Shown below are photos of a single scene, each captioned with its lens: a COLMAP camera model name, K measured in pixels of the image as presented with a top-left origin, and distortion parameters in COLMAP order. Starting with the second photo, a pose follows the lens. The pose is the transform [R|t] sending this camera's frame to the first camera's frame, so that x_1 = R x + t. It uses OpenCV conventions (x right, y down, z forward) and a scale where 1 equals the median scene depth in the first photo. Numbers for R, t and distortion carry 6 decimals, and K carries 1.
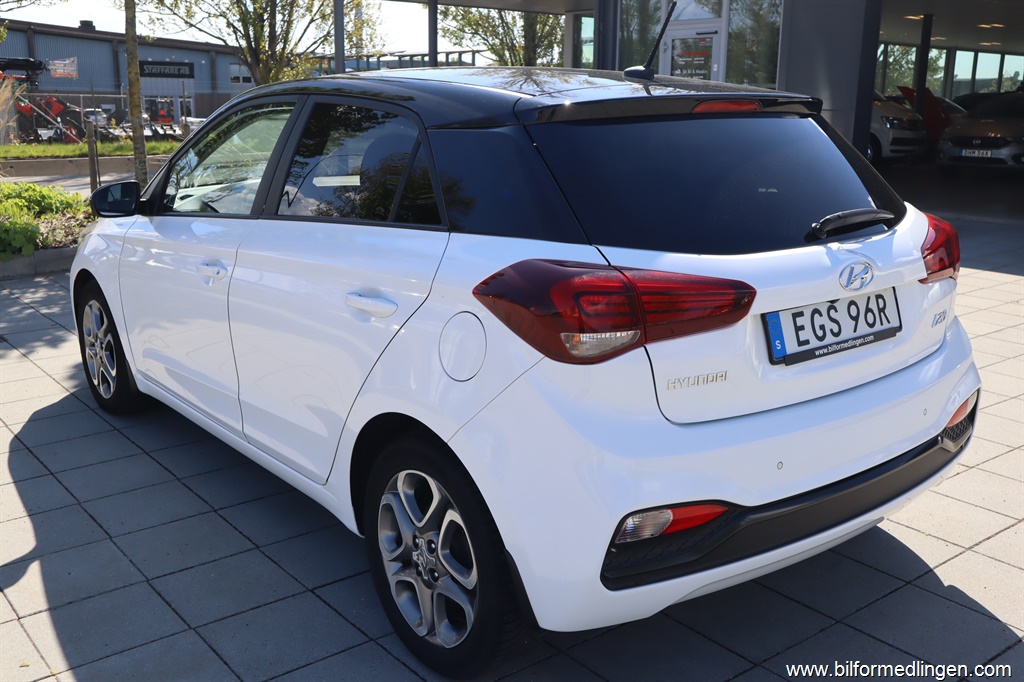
lens RADIAL K [[992.7, 0, 512.0], [0, 992.7, 341.0], [0, 0, 1]] dist [-0.010321, 0.014685]
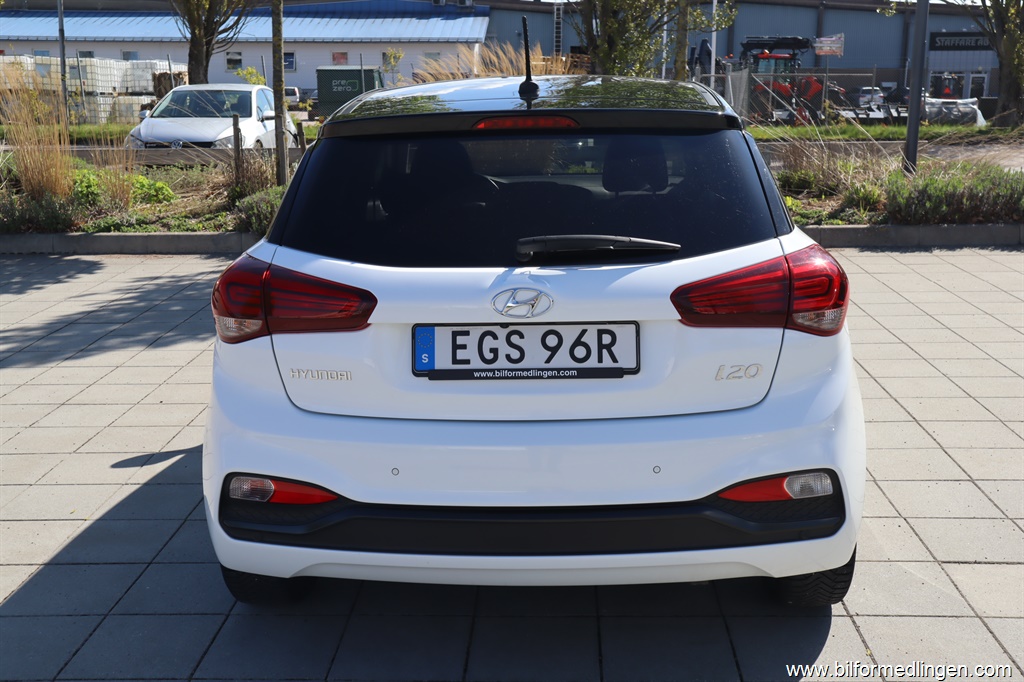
lens RADIAL K [[1121.7, 0, 512.0], [0, 1121.7, 341.0], [0, 0, 1]] dist [0.001668, 0.016315]
pose [[0.750510, 0.135169, -0.646888, 1.021175], [-0.138995, 0.989250, 0.045446, -0.074552], [0.646076, 0.055806, 0.761230, 0.159298]]
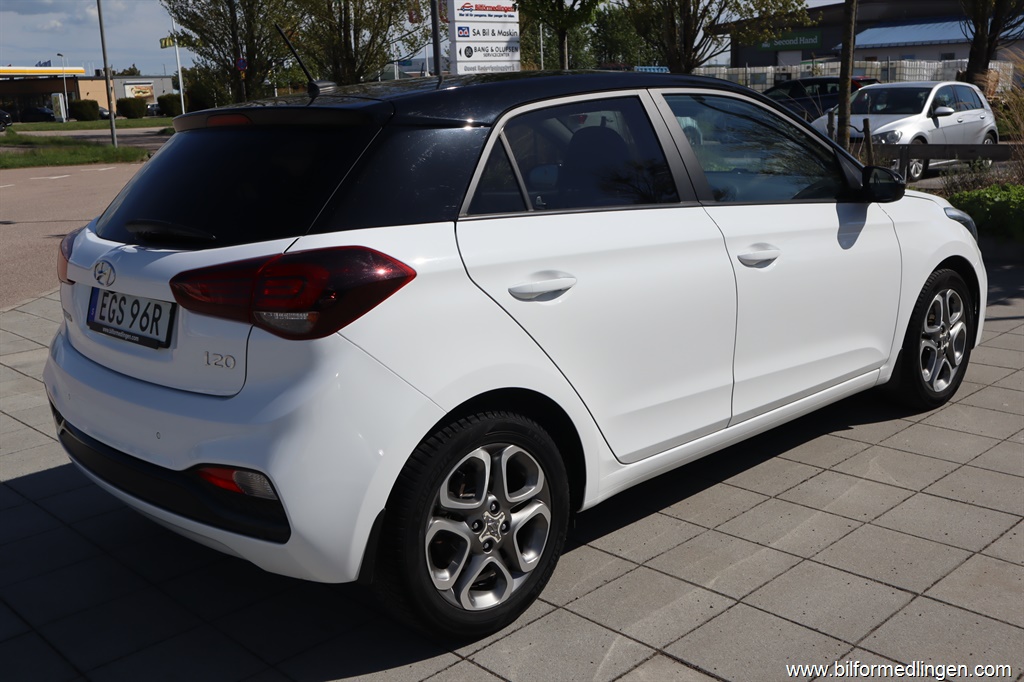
lens RADIAL K [[1025.4, 0, 534.4], [0, 1025.4, 338.7], [0, 0, 1]] dist [0.002804, 0.016332]
pose [[0.096601, 0.214660, -0.971900, 1.511759], [-0.196177, 0.961418, 0.192846, -0.307417], [0.975799, 0.172035, 0.134985, 1.296202]]
